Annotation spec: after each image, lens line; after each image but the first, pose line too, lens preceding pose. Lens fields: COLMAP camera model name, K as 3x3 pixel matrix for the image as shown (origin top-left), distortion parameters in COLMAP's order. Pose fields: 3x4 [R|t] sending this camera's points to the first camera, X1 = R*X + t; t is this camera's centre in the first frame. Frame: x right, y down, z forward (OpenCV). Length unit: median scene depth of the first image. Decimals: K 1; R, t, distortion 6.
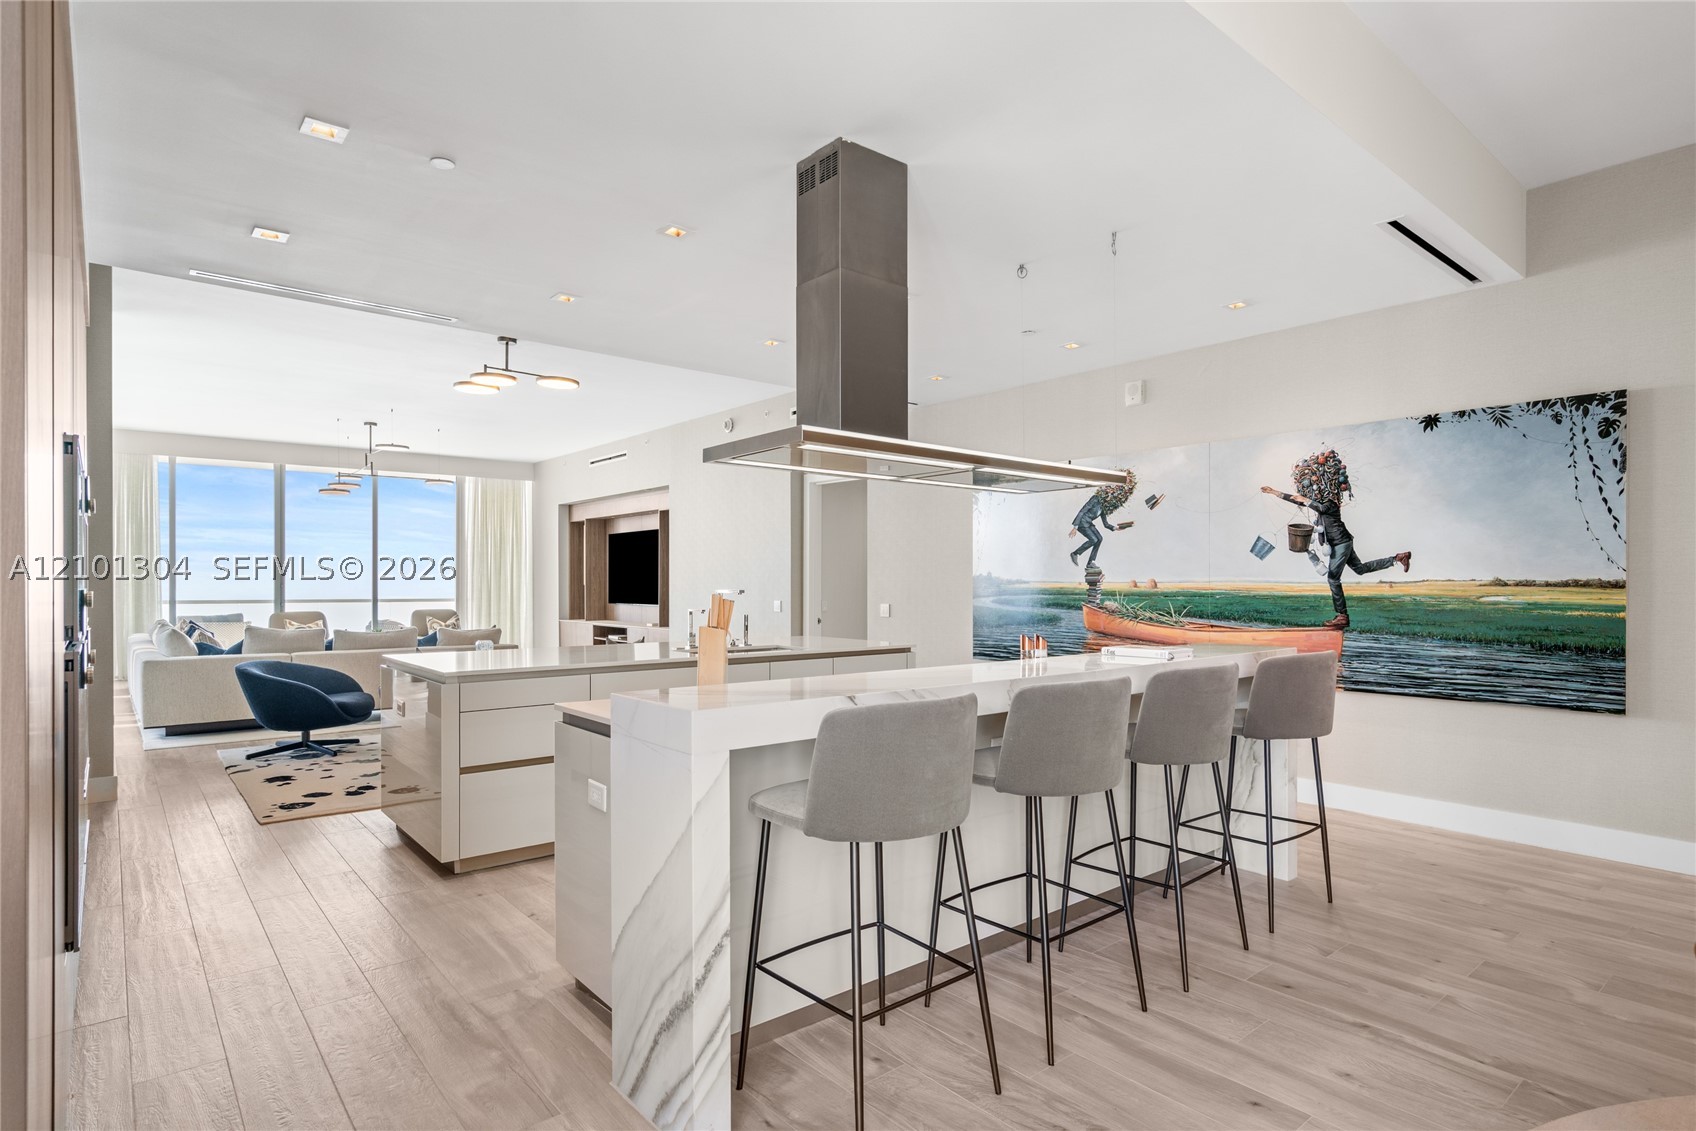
lens RADIAL K [[870.2, 0, 848.0], [0, 870.2, 565.5], [0, 0, 1]] dist [-0.000908, -0.000062]
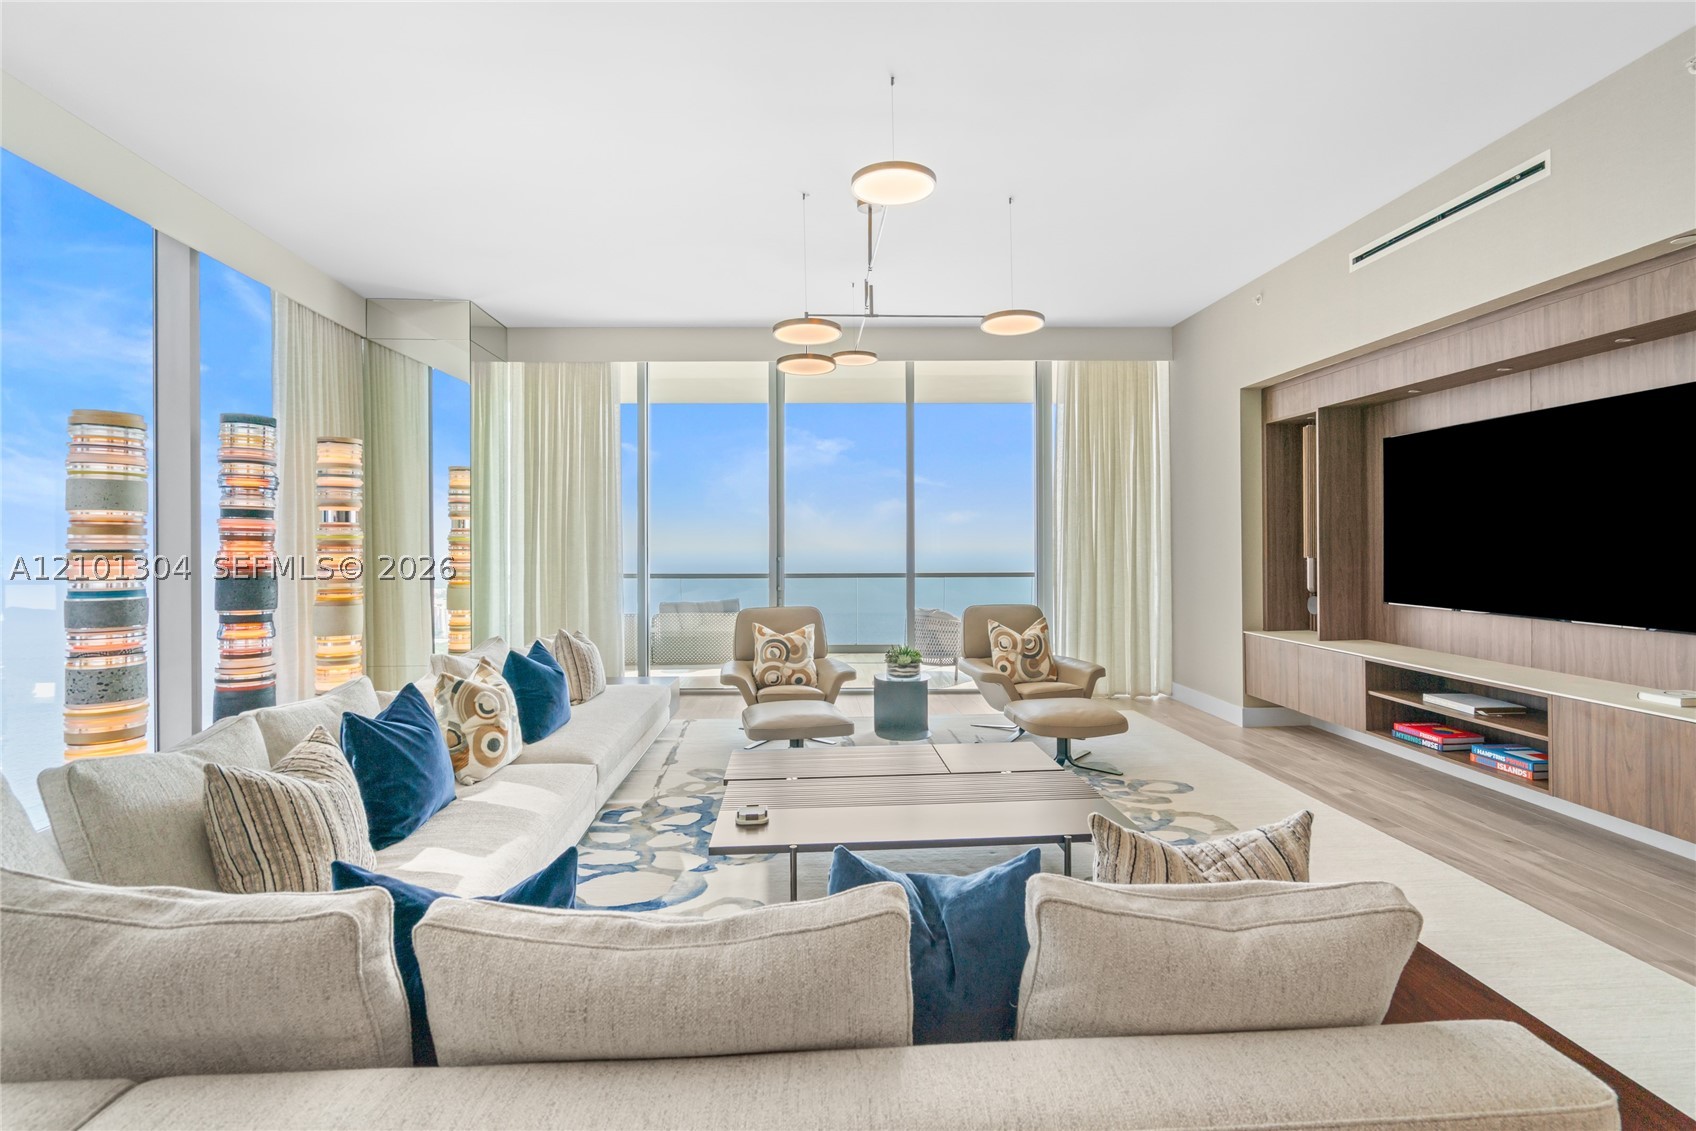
lens RADIAL K [[775.6, 0, 846.1], [0, 775.6, 541.5], [0, 0, 1]] dist [0.000282, -0.000008]
pose [[0.797077, -0.009560, -0.603802, -0.249338], [0.015494, 0.999869, 0.004623, 0.007766], [0.603679, -0.013040, 0.797121, 0.533251]]
